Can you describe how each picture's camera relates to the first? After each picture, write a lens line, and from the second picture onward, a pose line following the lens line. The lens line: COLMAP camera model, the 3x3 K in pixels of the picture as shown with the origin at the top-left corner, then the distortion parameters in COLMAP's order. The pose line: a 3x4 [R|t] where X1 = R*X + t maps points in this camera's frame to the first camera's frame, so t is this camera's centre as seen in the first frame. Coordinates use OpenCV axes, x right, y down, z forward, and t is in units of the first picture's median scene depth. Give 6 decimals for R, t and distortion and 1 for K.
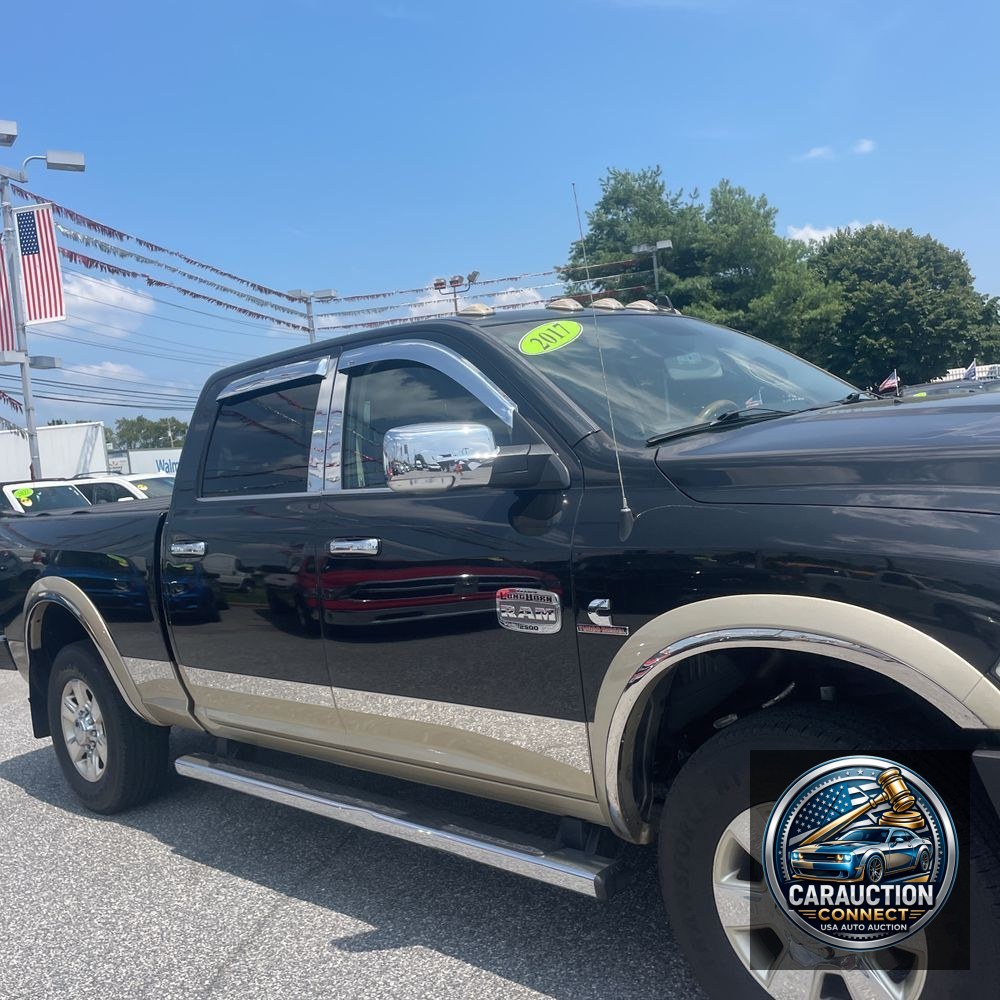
lens RADIAL K [[1003.3, 0, 505.3], [0, 1003.3, 486.8], [0, 0, 1]] dist [0.112289, -0.156928]
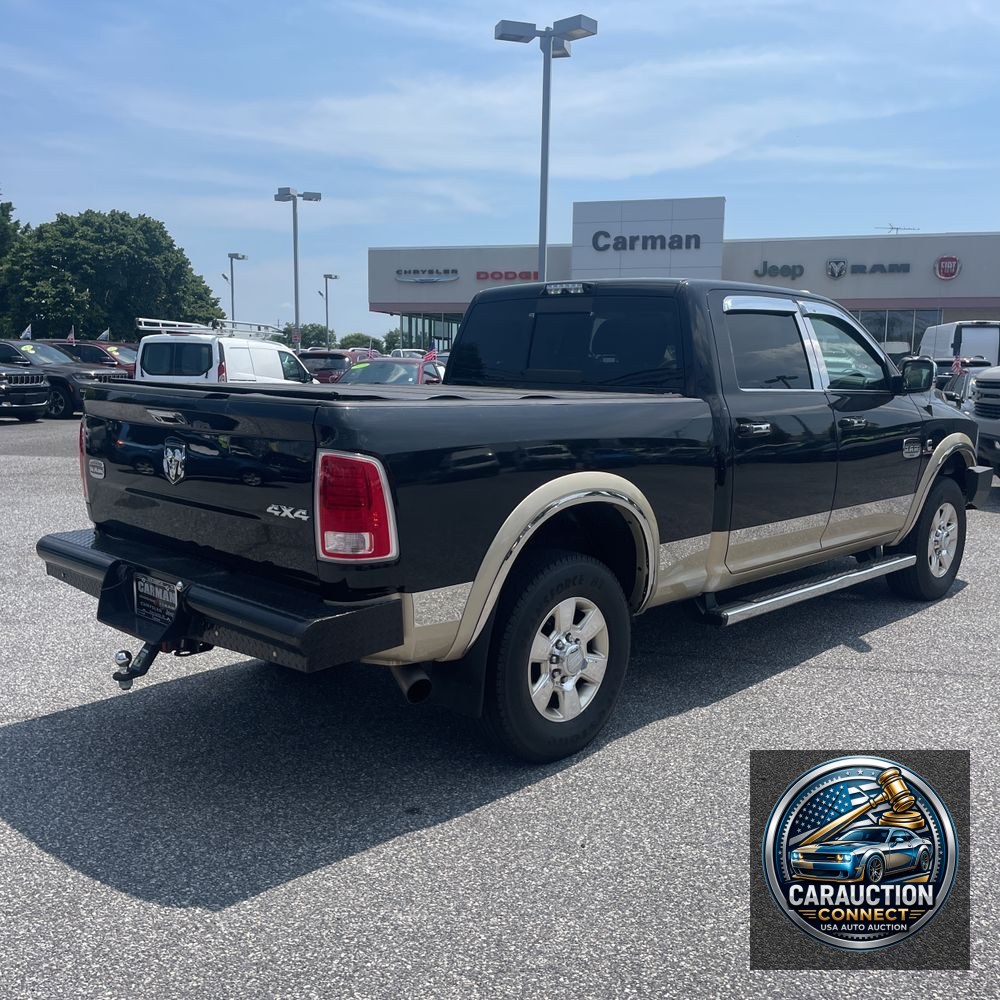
lens RADIAL K [[1003.3, 0, 505.3], [0, 1003.3, 486.8], [0, 0, 1]] dist [0.112289, -0.156928]
pose [[-0.022853, -0.009223, 0.999696, -0.496993], [0.022552, 0.999698, 0.009739, 0.036610], [-0.999484, 0.022768, -0.022638, 0.433827]]
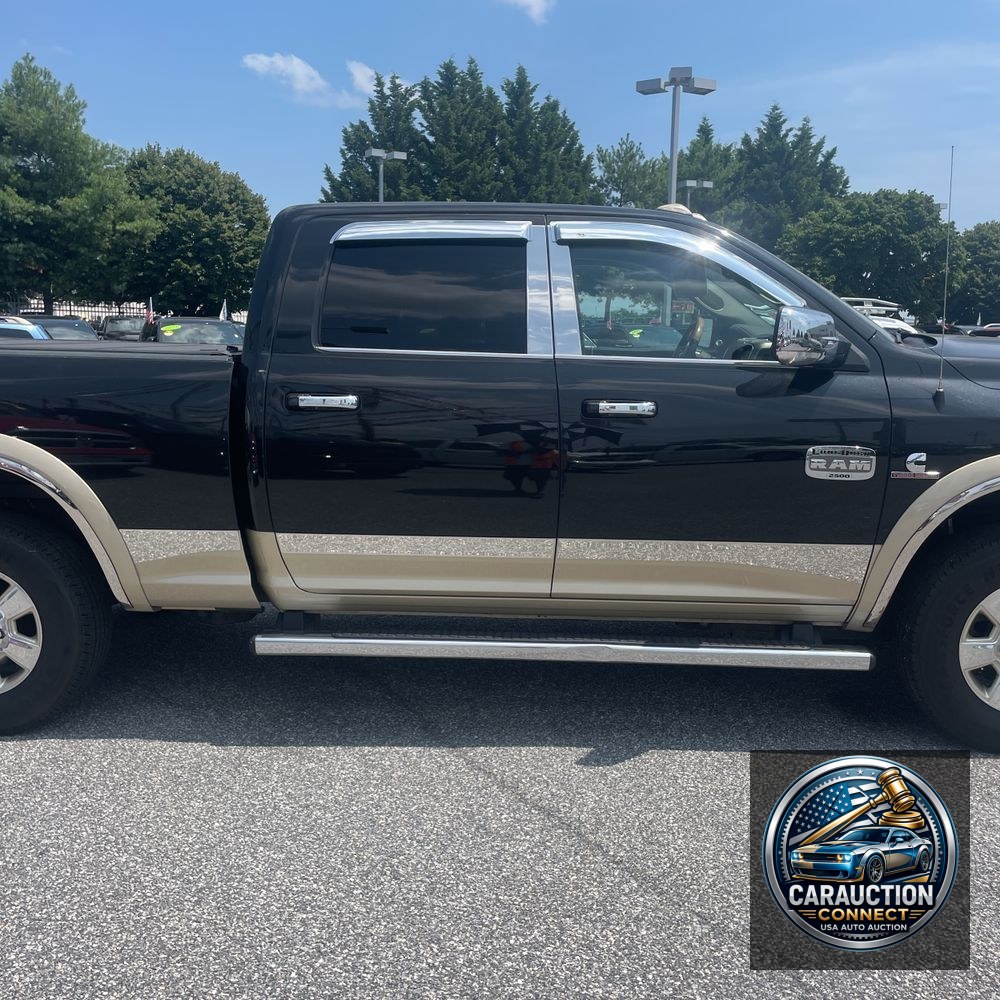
lens RADIAL K [[1003.3, 0, 505.3], [0, 1003.3, 486.8], [0, 0, 1]] dist [0.112289, -0.156928]
pose [[0.732870, 0.022527, 0.679995, -0.258776], [-0.070578, 0.996577, 0.043051, 0.028120], [-0.676698, -0.079543, 0.731952, 0.073301]]
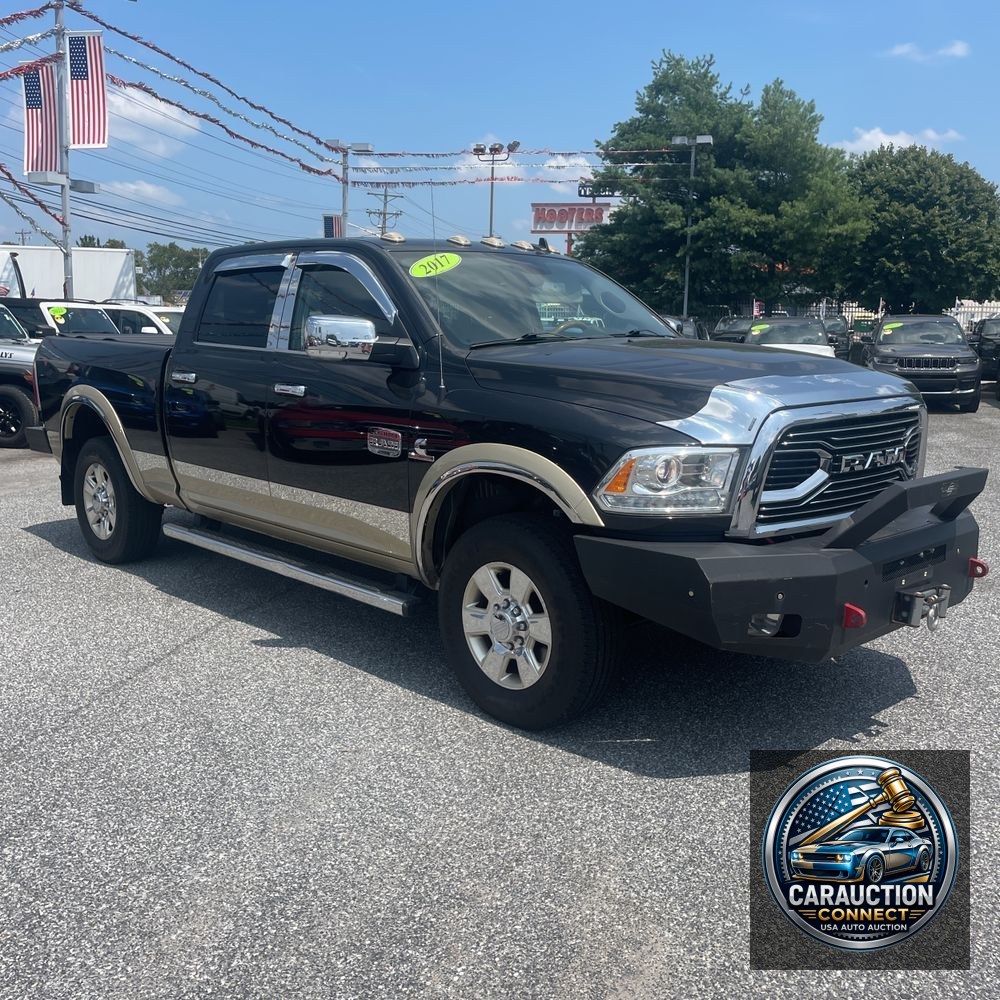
lens RADIAL K [[1005.9, 0, 502.4], [0, 1005.9, 477.5], [0, 0, 1]] dist [0.108442, -0.141445]
pose [[0.991526, 0.129281, -0.012743, 0.051942], [-0.126964, 0.985149, 0.115589, -0.006620], [0.027498, -0.112992, 0.993215, -0.130269]]
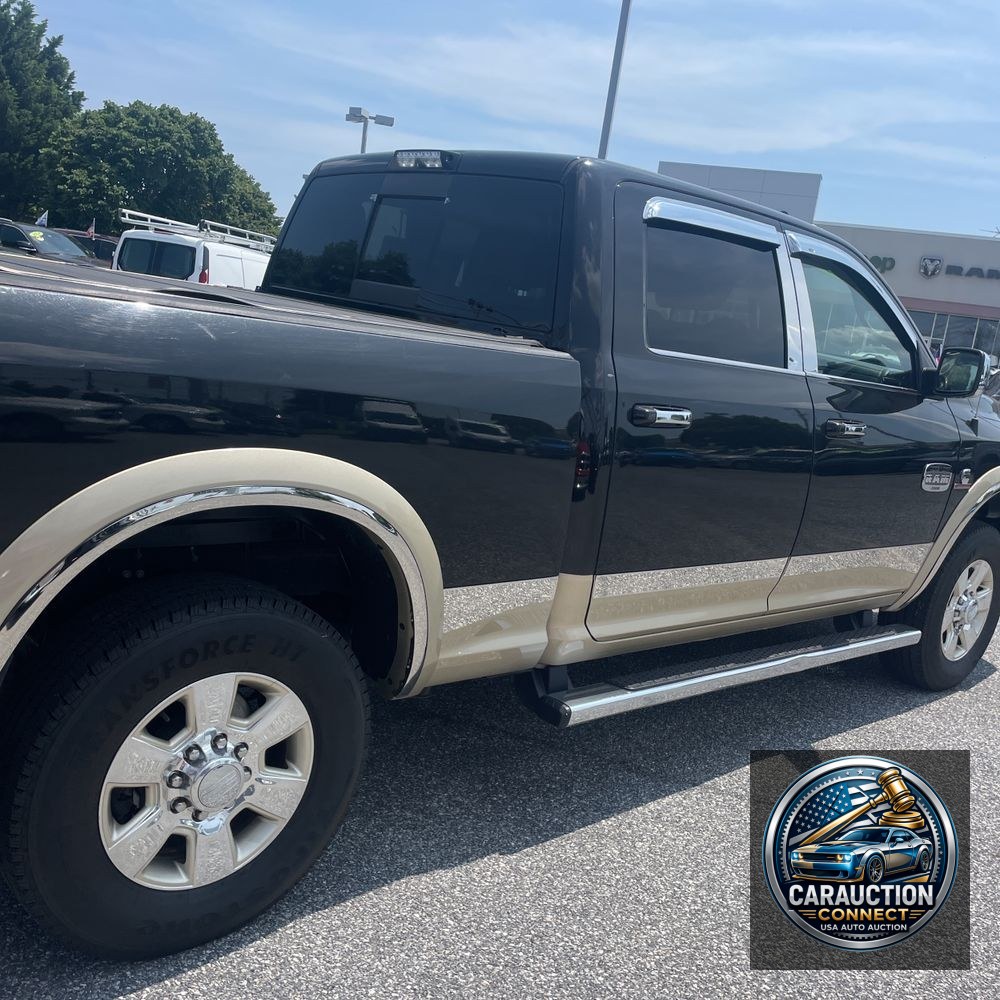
lens RADIAL K [[1003.3, 0, 505.3], [0, 1003.3, 486.8], [0, 0, 1]] dist [0.112289, -0.156928]
pose [[0.037660, -0.048439, 0.998116, -0.345189], [-0.113151, 0.992194, 0.052421, 0.028280], [-0.992864, -0.114912, 0.031885, 0.353392]]
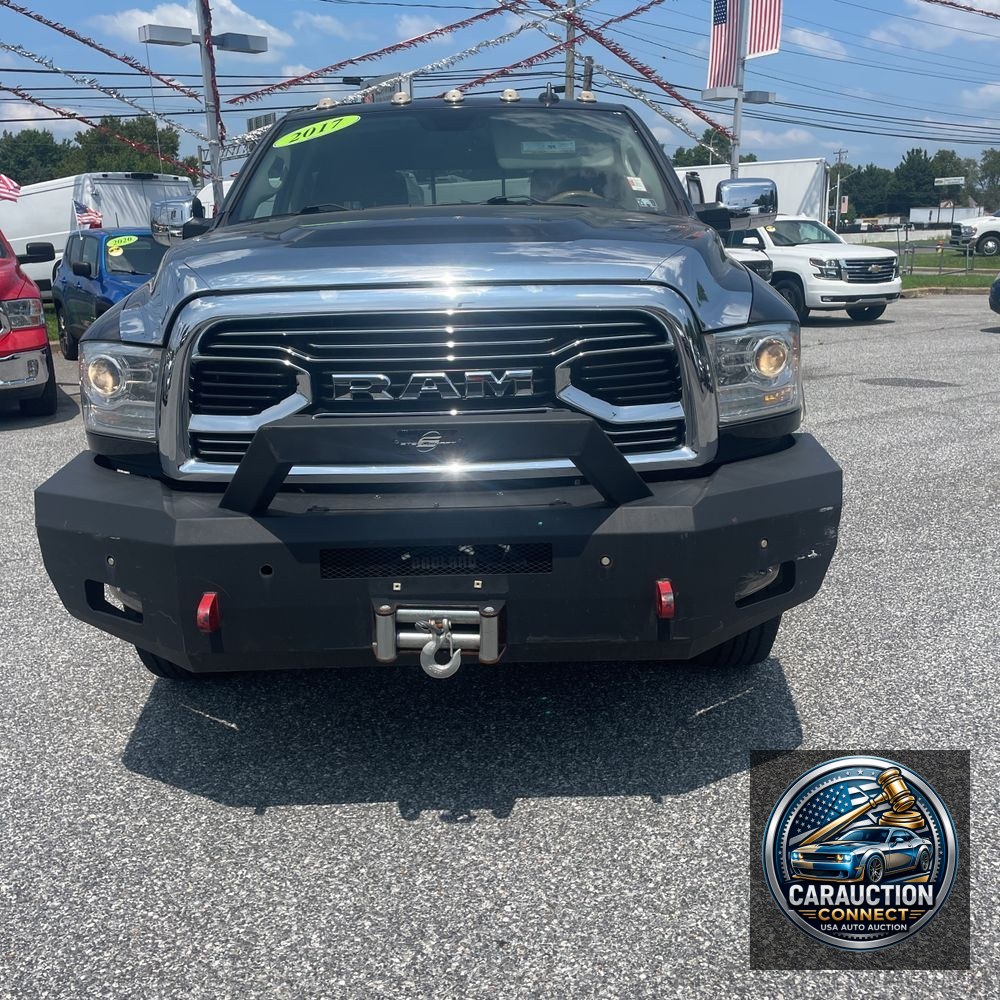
lens RADIAL K [[1003.3, 0, 505.3], [0, 1003.3, 486.8], [0, 0, 1]] dist [0.112289, -0.156928]
pose [[0.706211, 0.256911, -0.659744, 0.298760], [-0.083487, 0.955558, 0.282736, -0.026669], [0.703061, -0.144592, 0.696274, 0.059160]]
